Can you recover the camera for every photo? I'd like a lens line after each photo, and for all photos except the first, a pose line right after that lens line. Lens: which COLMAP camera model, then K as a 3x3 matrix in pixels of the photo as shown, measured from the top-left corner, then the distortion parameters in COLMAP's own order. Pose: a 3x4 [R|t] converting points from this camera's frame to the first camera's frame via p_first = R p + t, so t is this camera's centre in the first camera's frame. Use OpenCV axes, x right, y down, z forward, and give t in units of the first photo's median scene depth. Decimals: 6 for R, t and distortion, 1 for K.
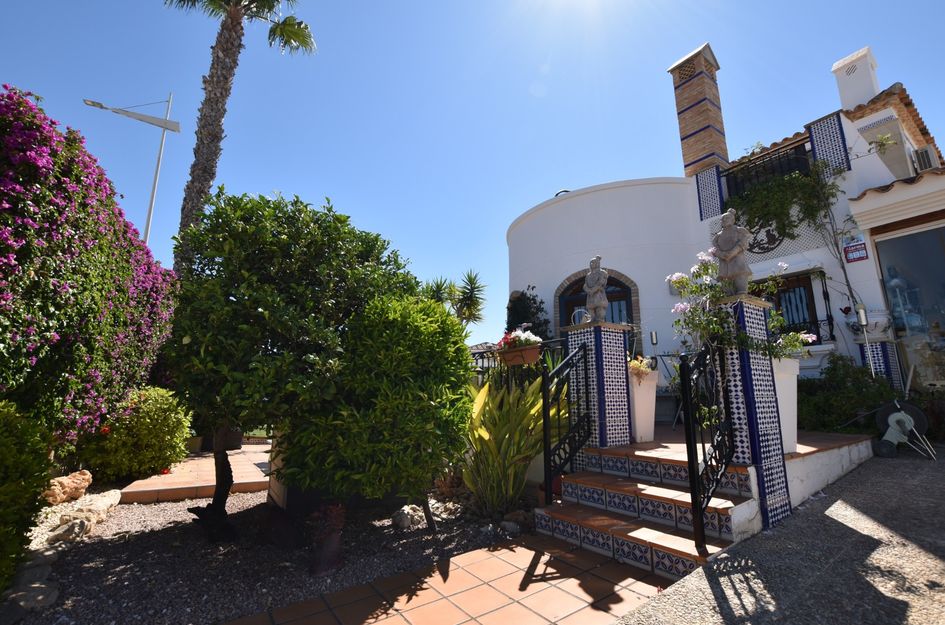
lens RADIAL K [[416.9, 0, 475.0], [0, 416.9, 312.7], [0, 0, 1]] dist [-0.036276, 0.006213]
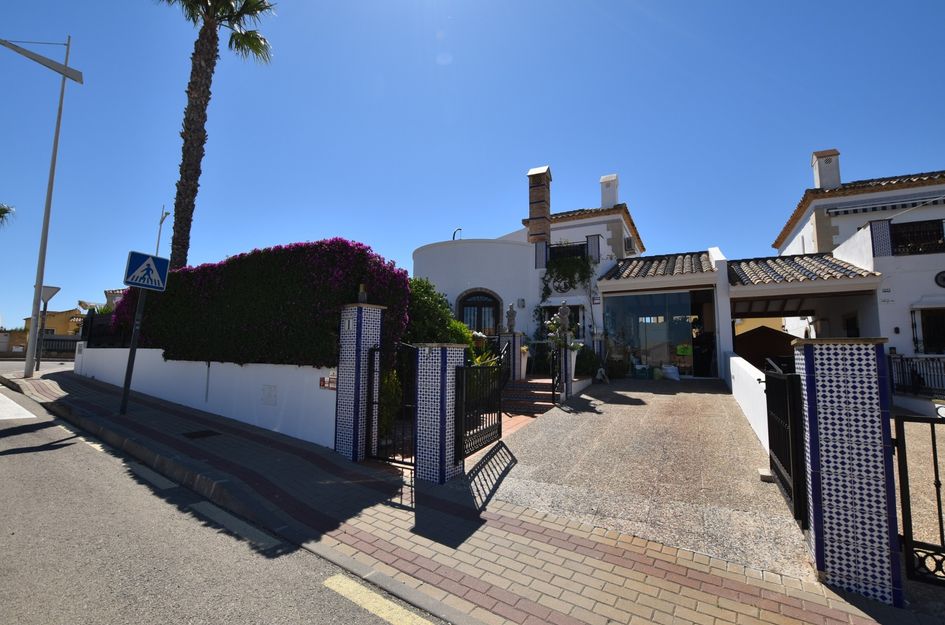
lens RADIAL K [[416.9, 0, 477.9], [0, 416.9, 309.2], [0, 0, 1]] dist [-0.036276, 0.006213]
pose [[0.879066, 0.064258, 0.472349, -0.950288], [-0.106383, 0.992328, 0.062987, -0.218405], [-0.464678, -0.105620, 0.879158, -0.956141]]
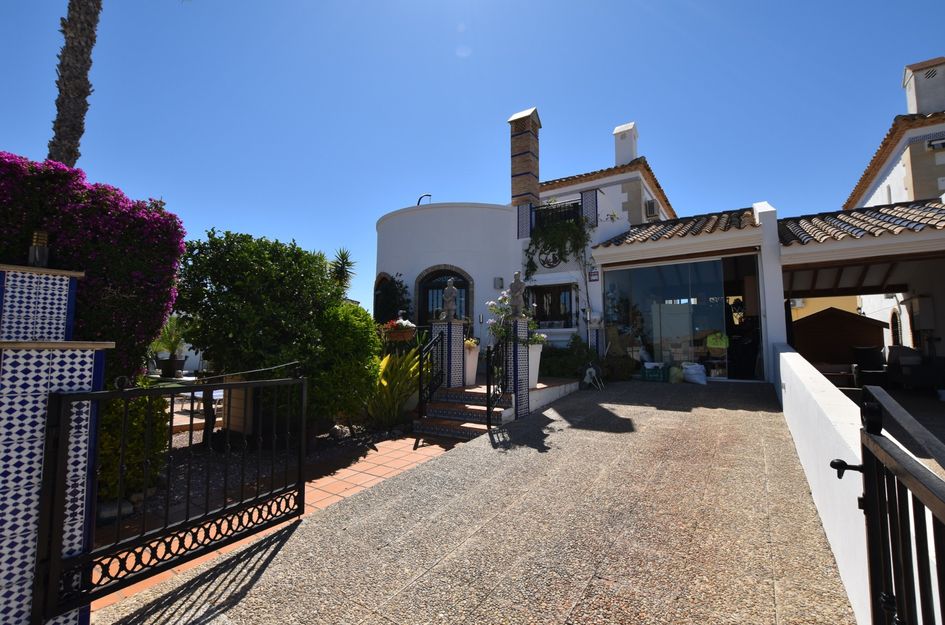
lens RADIAL K [[416.9, 0, 476.7], [0, 416.9, 310.8], [0, 0, 1]] dist [-0.036276, 0.006213]
pose [[0.925464, 0.035460, 0.377173, -0.233949], [-0.078215, 0.992044, 0.098649, -0.171657], [-0.370674, -0.120797, 0.920874, -0.581280]]
